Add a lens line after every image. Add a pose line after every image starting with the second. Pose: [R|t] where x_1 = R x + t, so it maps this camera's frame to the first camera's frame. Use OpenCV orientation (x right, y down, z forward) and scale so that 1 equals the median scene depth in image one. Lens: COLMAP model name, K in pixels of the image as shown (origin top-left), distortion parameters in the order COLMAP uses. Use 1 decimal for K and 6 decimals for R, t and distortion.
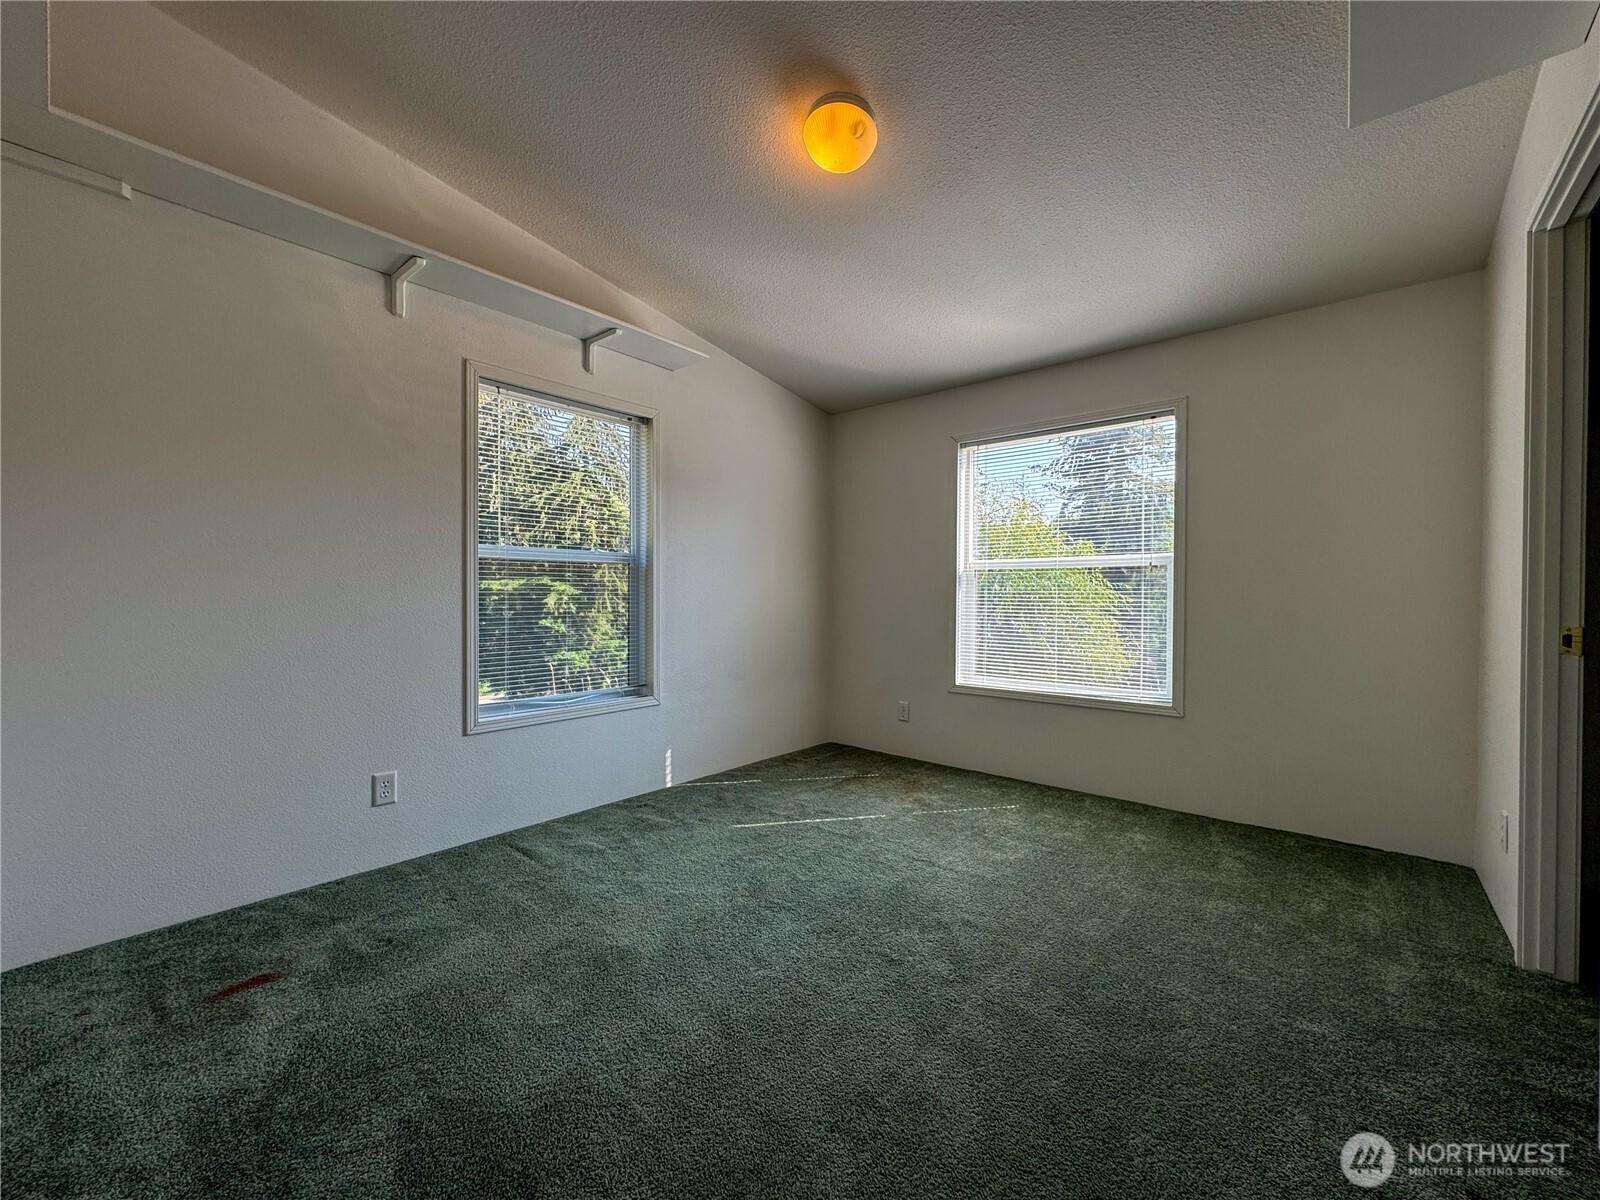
lens RADIAL K [[638.7, 0, 800.8], [0, 638.7, 601.4], [0, 0, 1]] dist [-0.003472, -0.000639]
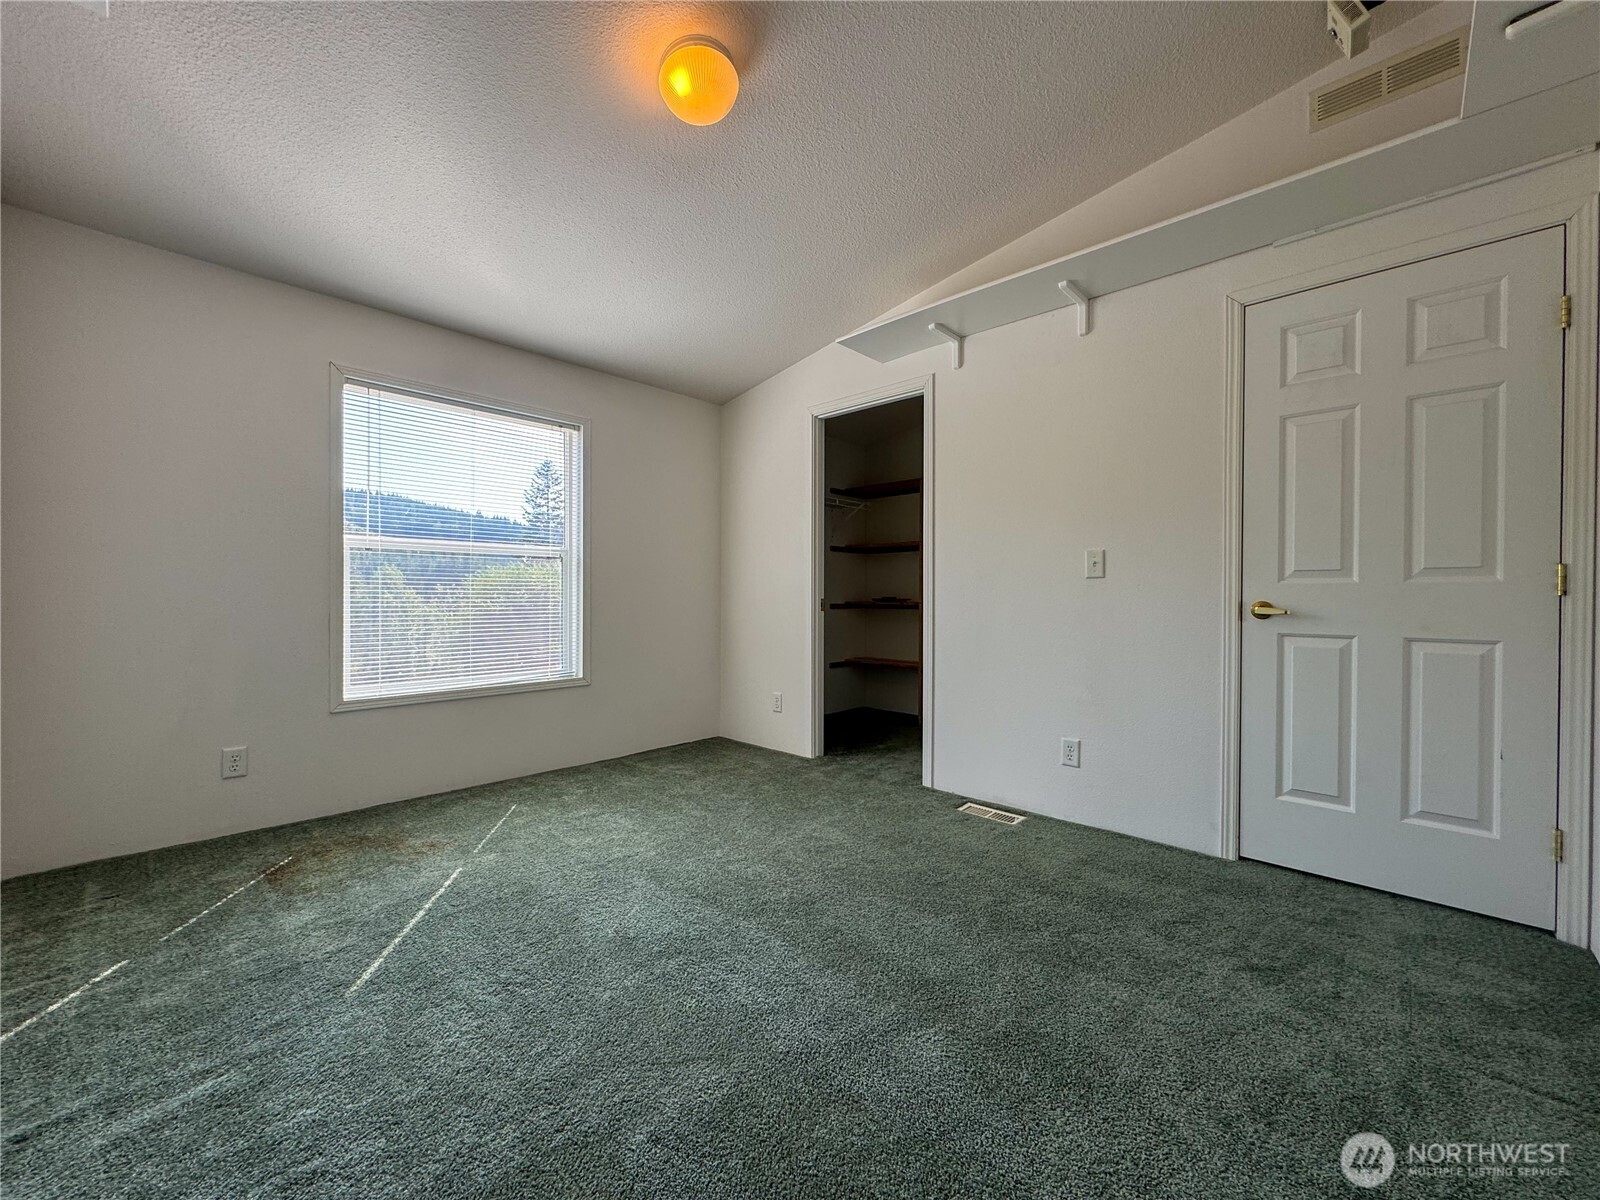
lens RADIAL K [[638.7, 0, 802.1], [0, 638.7, 593.7], [0, 0, 1]] dist [-0.003472, -0.000639]
pose [[0.042296, -0.000088, 0.999105, -0.545390], [0.008445, 0.999964, -0.000269, 0.012671], [-0.999069, 0.008449, 0.042295, 0.504987]]
